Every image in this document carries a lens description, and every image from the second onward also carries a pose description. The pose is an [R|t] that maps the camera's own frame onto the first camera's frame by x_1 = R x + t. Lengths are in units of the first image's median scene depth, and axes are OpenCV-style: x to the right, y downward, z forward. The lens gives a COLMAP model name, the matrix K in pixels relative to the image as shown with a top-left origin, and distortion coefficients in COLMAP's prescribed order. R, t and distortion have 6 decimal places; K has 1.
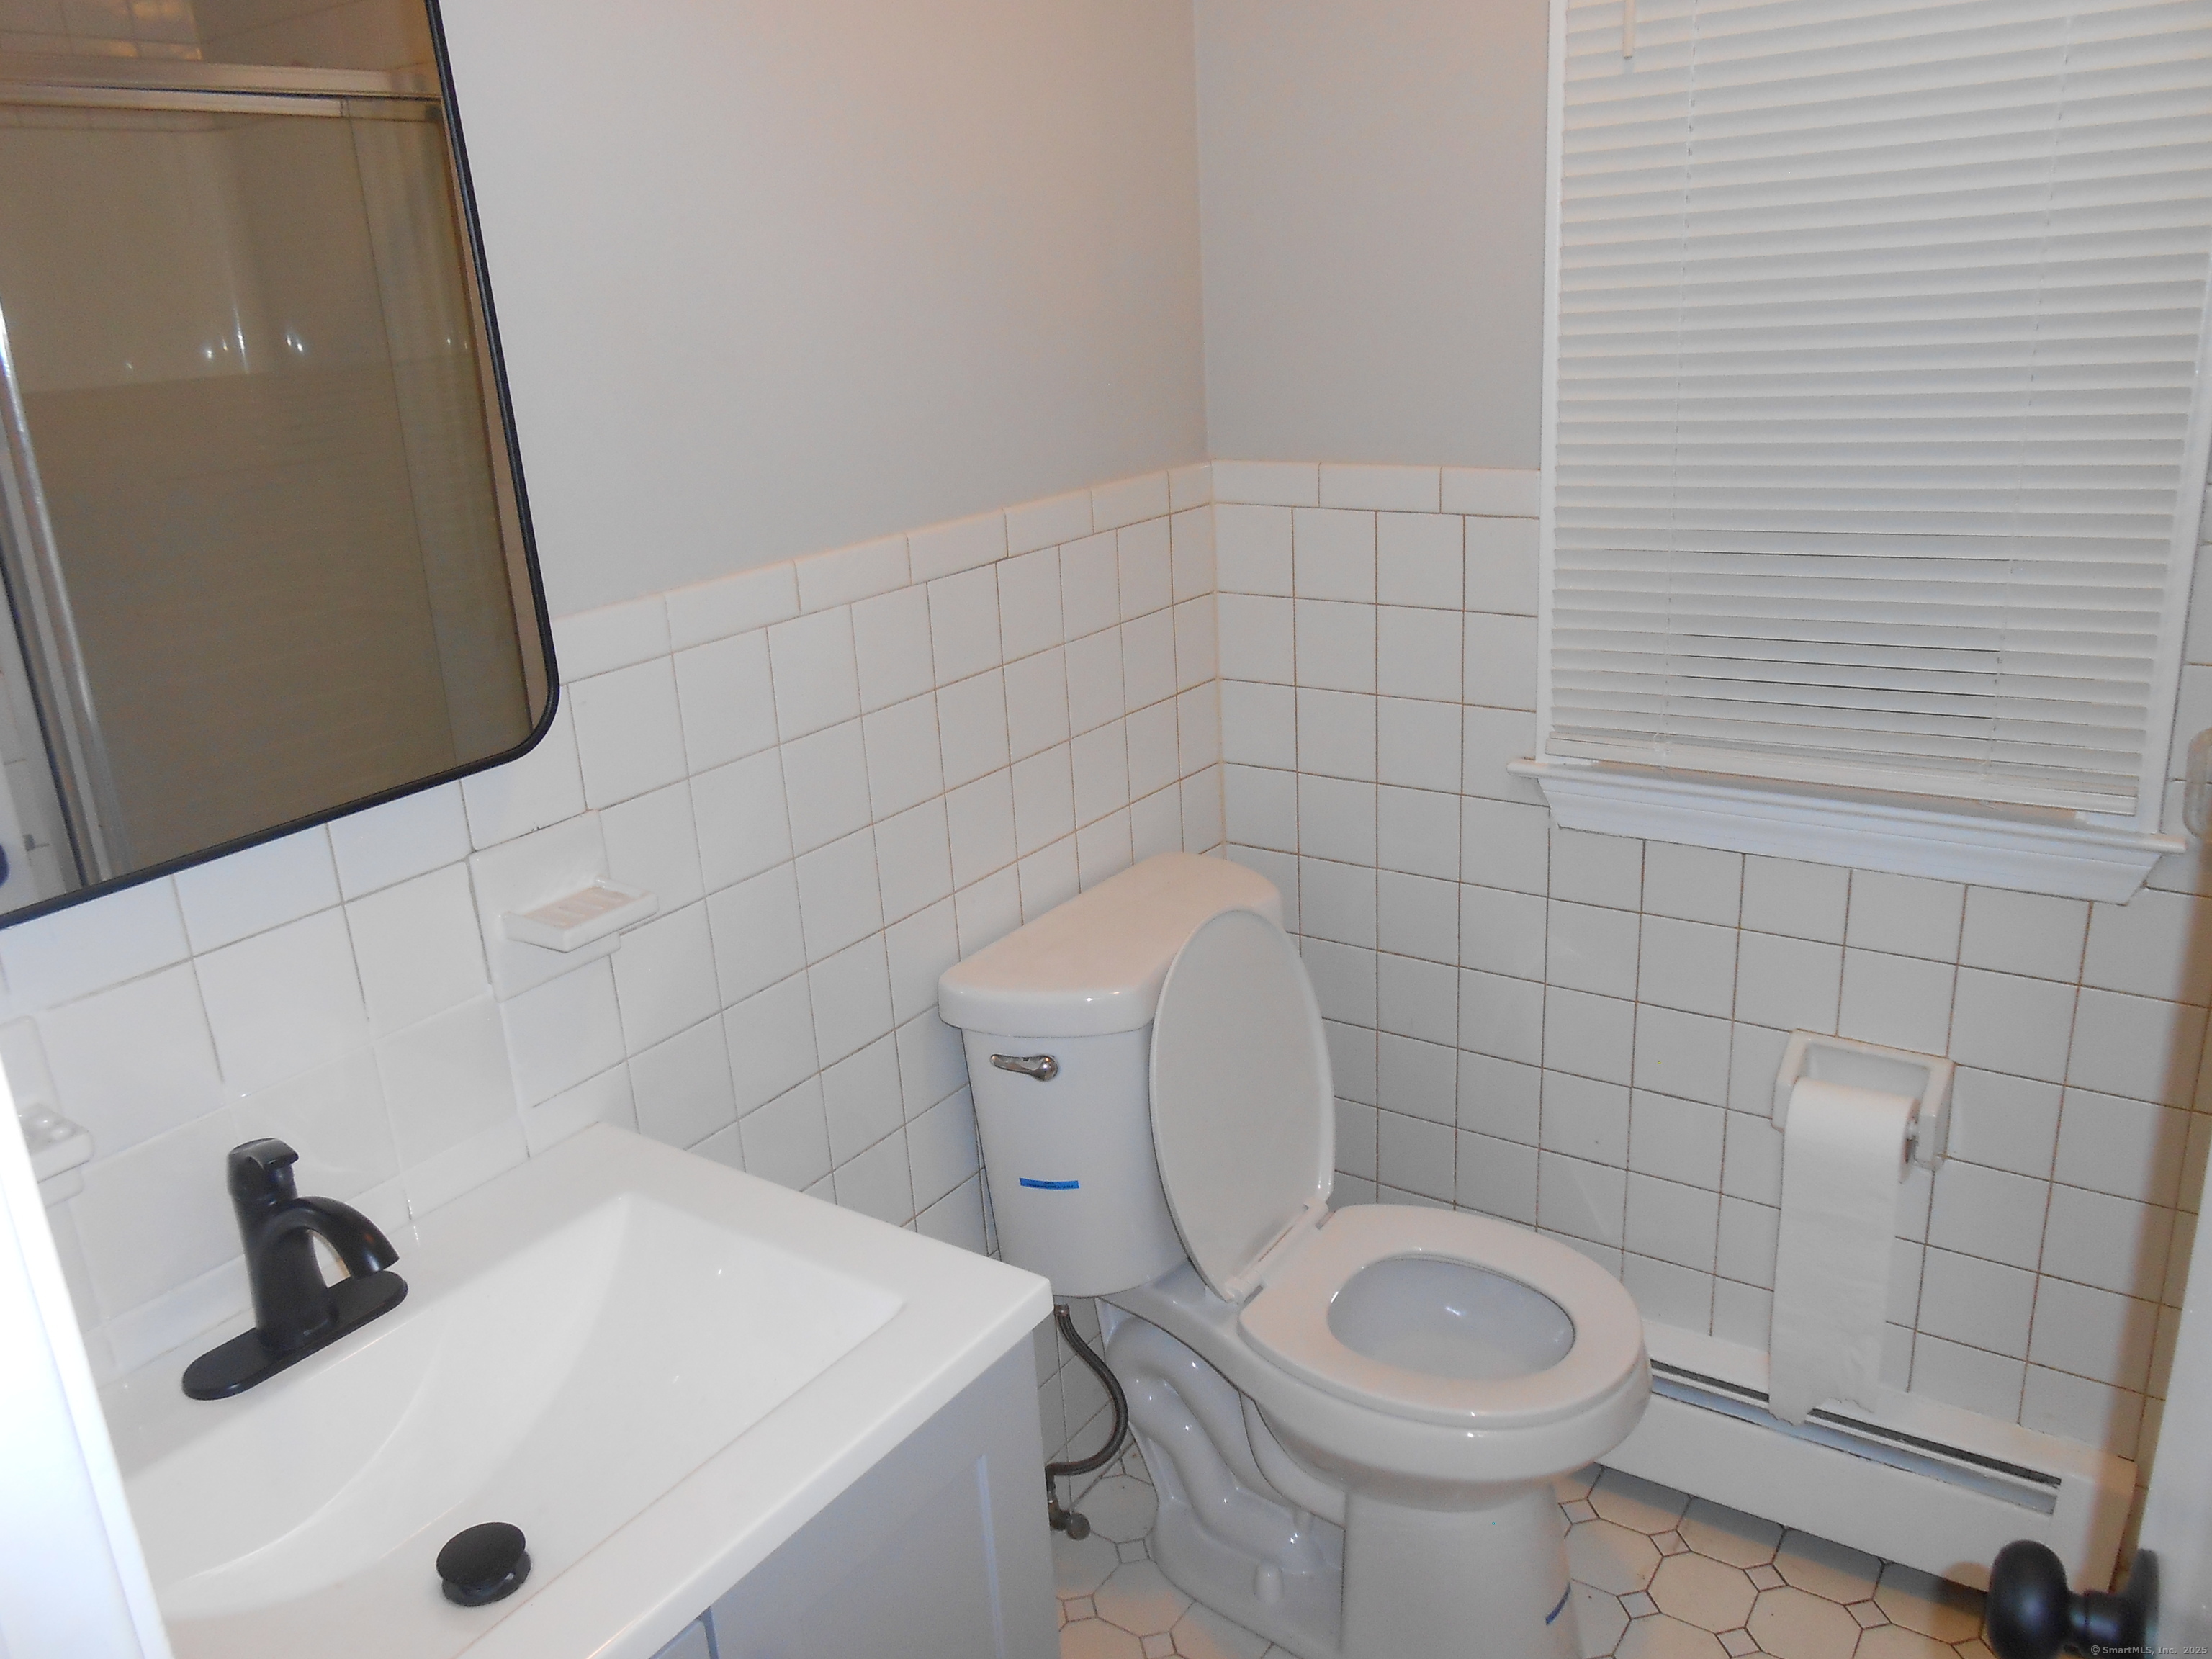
lens RADIAL K [[1686.8, 0, 1093.7], [0, 1686.8, 828.1], [0, 0, 1]] dist [-0.052261, 0.051083]
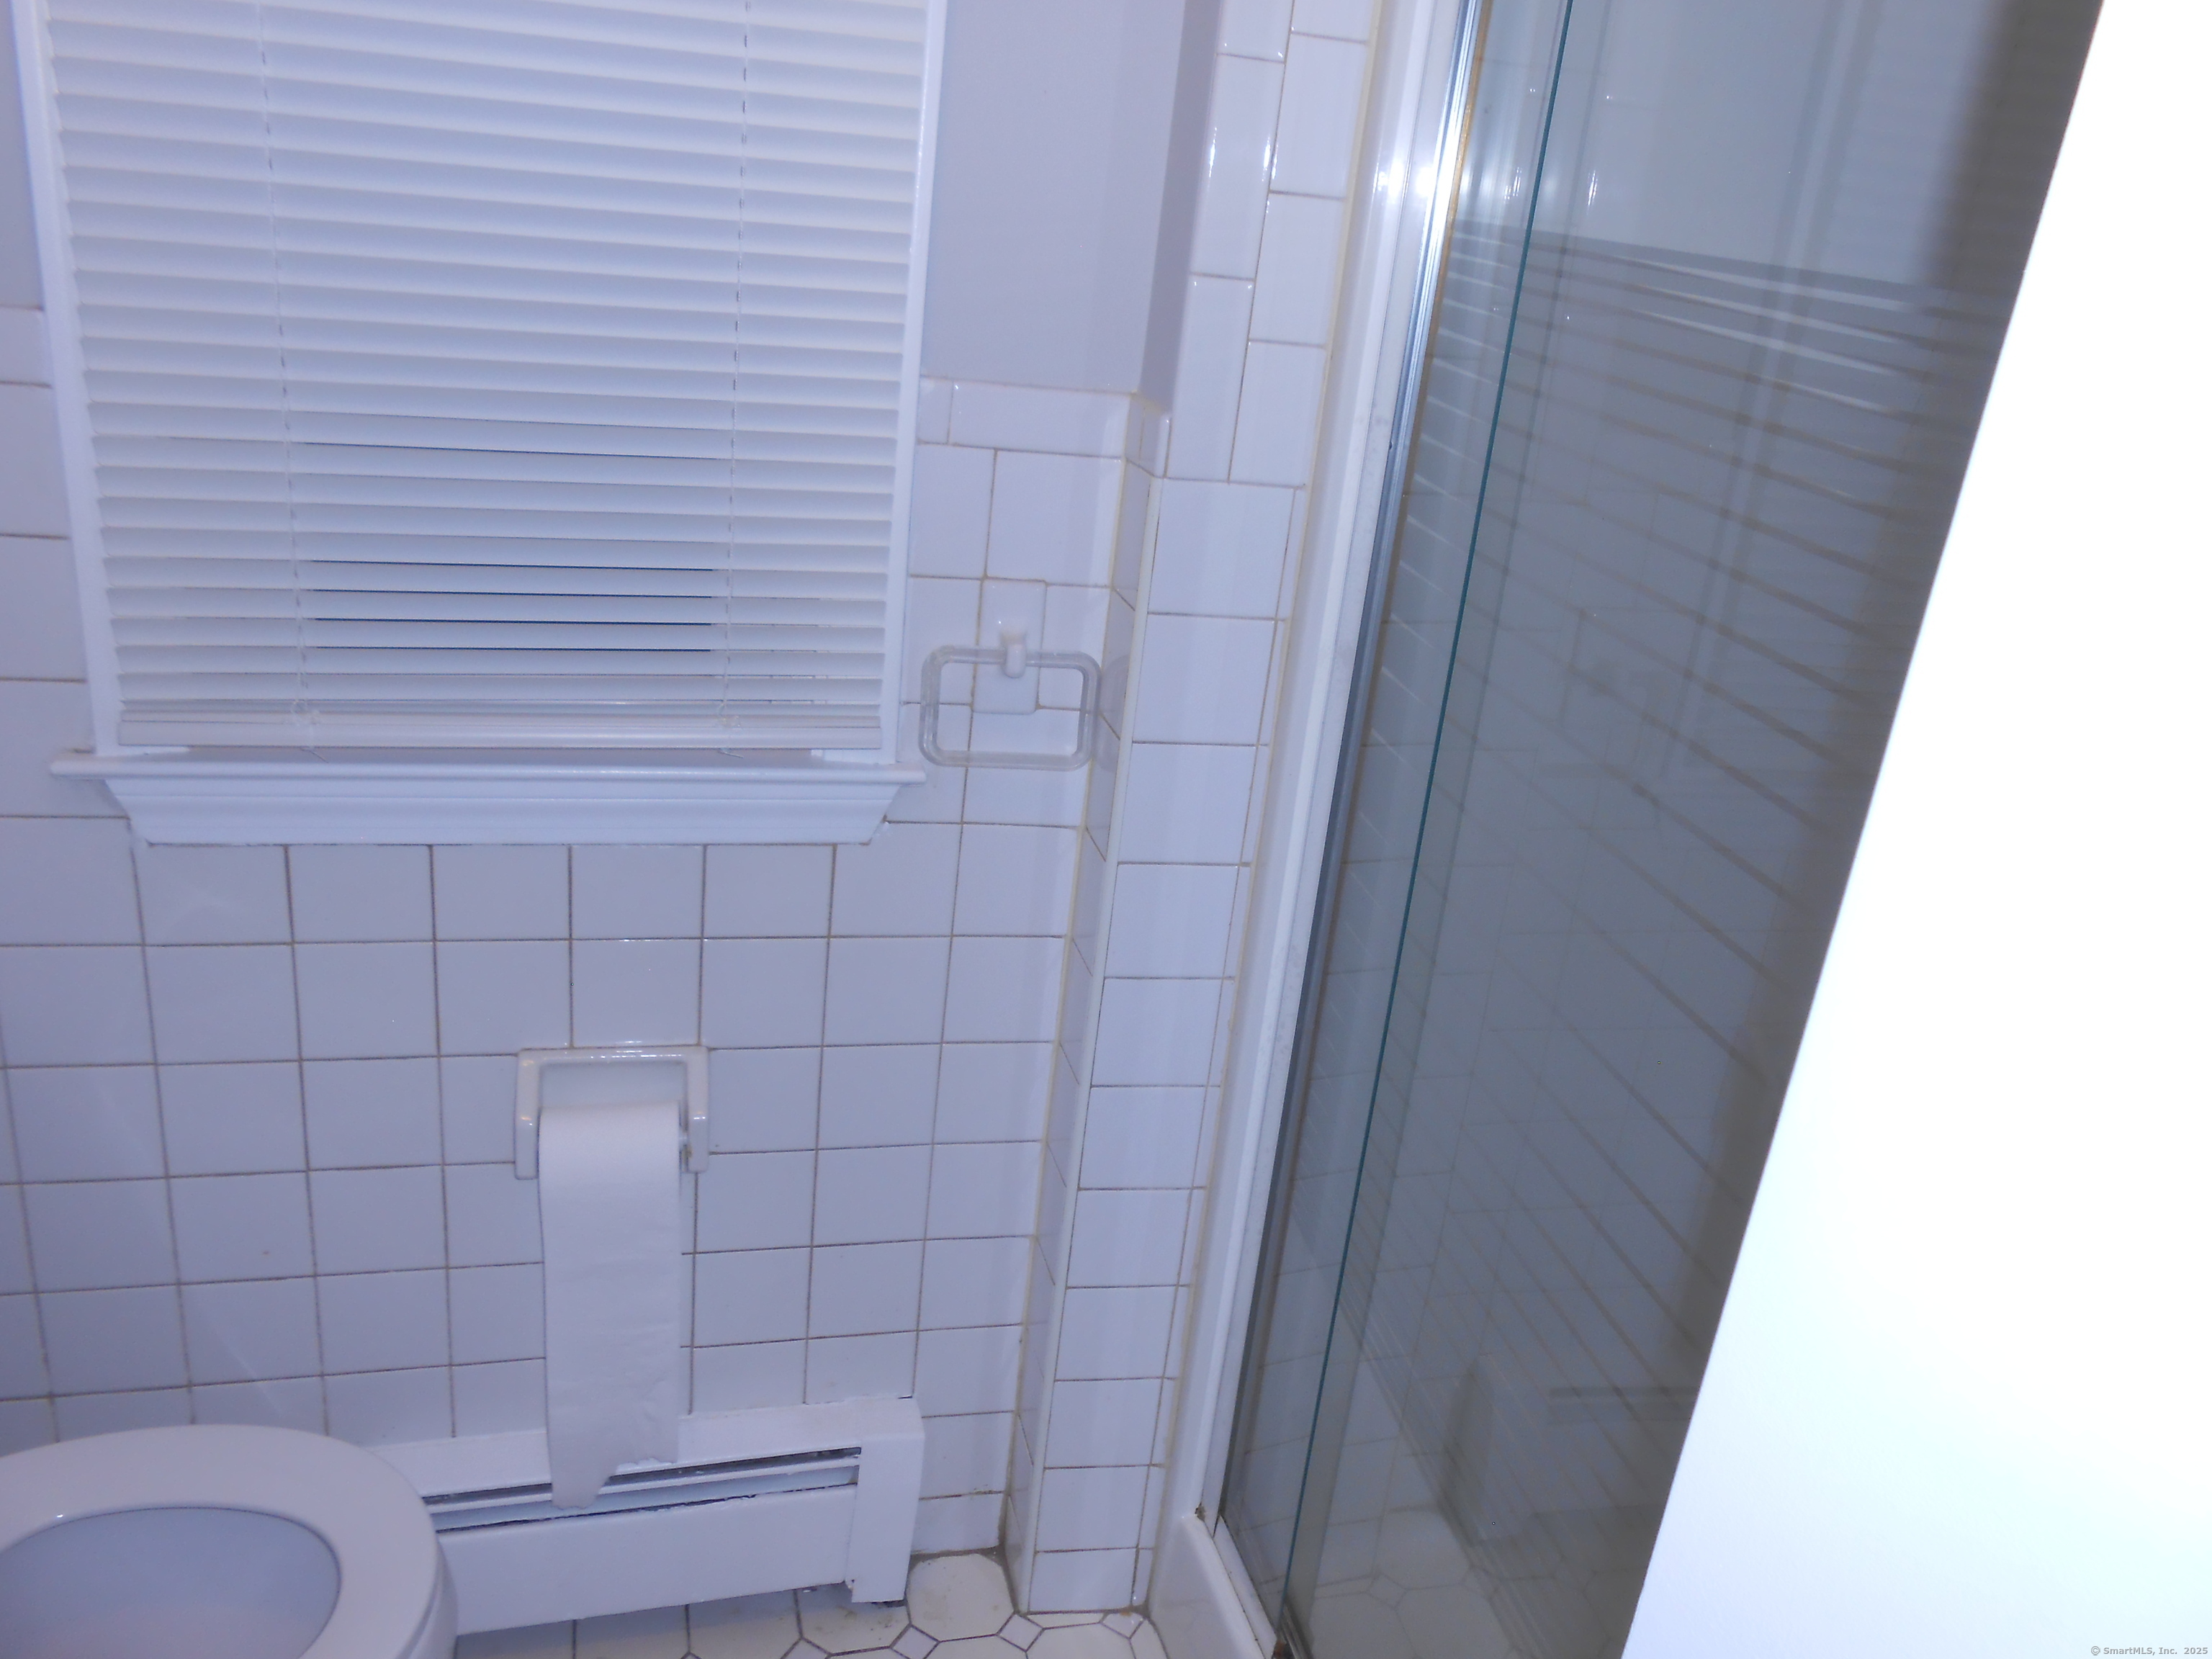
lens RADIAL K [[1686.8, 0, 1109.0], [0, 1686.8, 843.3], [0, 0, 1]] dist [-0.052261, 0.051083]
pose [[0.622229, -0.165527, 0.765135, -0.001062], [0.103260, 0.986204, 0.129379, -0.053119], [-0.775995, -0.001496, 0.630737, 0.285703]]
